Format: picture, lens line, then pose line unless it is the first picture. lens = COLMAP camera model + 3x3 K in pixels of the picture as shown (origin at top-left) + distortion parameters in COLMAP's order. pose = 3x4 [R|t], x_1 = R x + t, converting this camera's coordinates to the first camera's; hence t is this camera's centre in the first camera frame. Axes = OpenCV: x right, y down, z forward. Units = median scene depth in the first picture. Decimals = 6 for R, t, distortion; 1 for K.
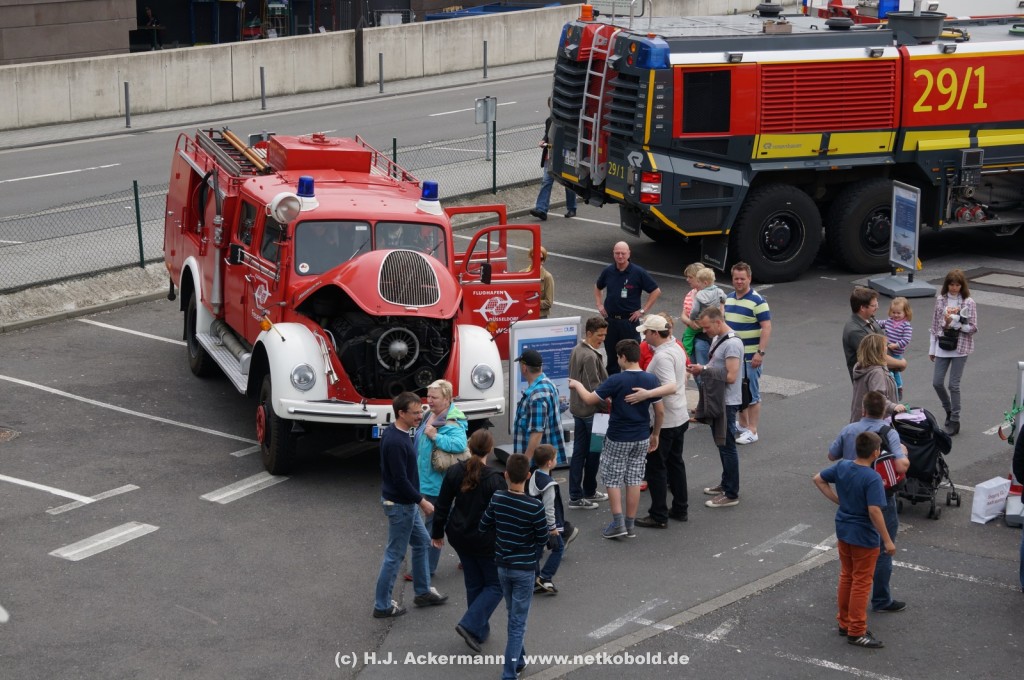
lens RADIAL K [[2353.7, 0, 508.2], [0, 2353.7, 339.2], [0, 0, 1]] dist [0.059381, 2.900136]
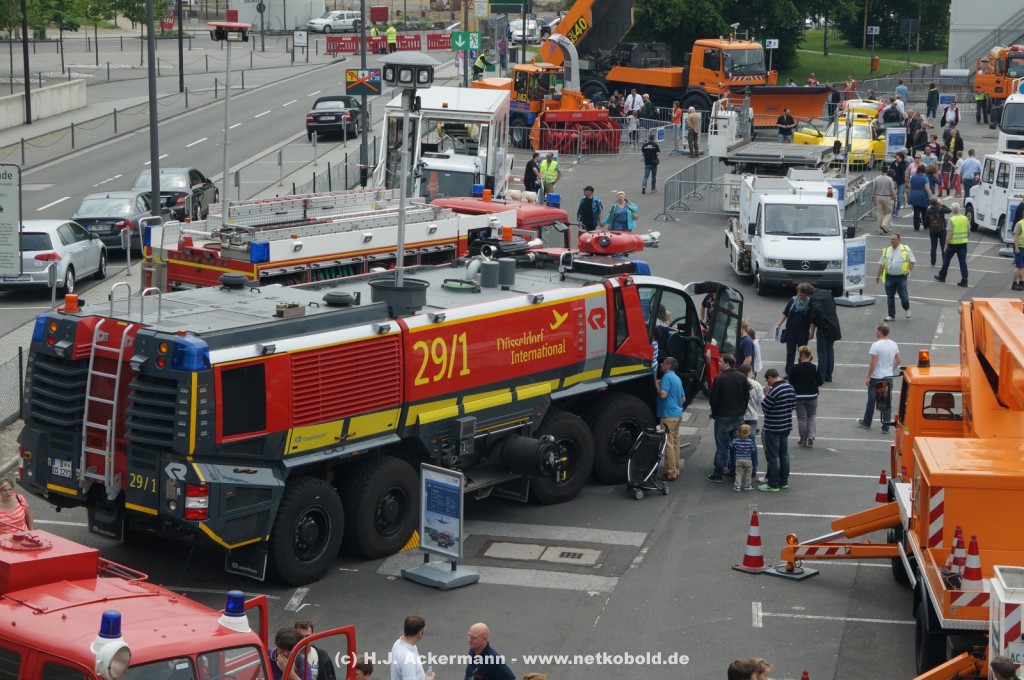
lens RADIAL K [[2353.7, 0, 508.2], [0, 2353.7, 339.2], [0, 0, 1]] dist [0.059381, 2.900136]
pose [[0.876026, -0.074164, 0.476527, -0.253878], [0.091653, 0.995699, -0.013526, -0.101335], [-0.473474, 0.055524, 0.879056, 0.152819]]
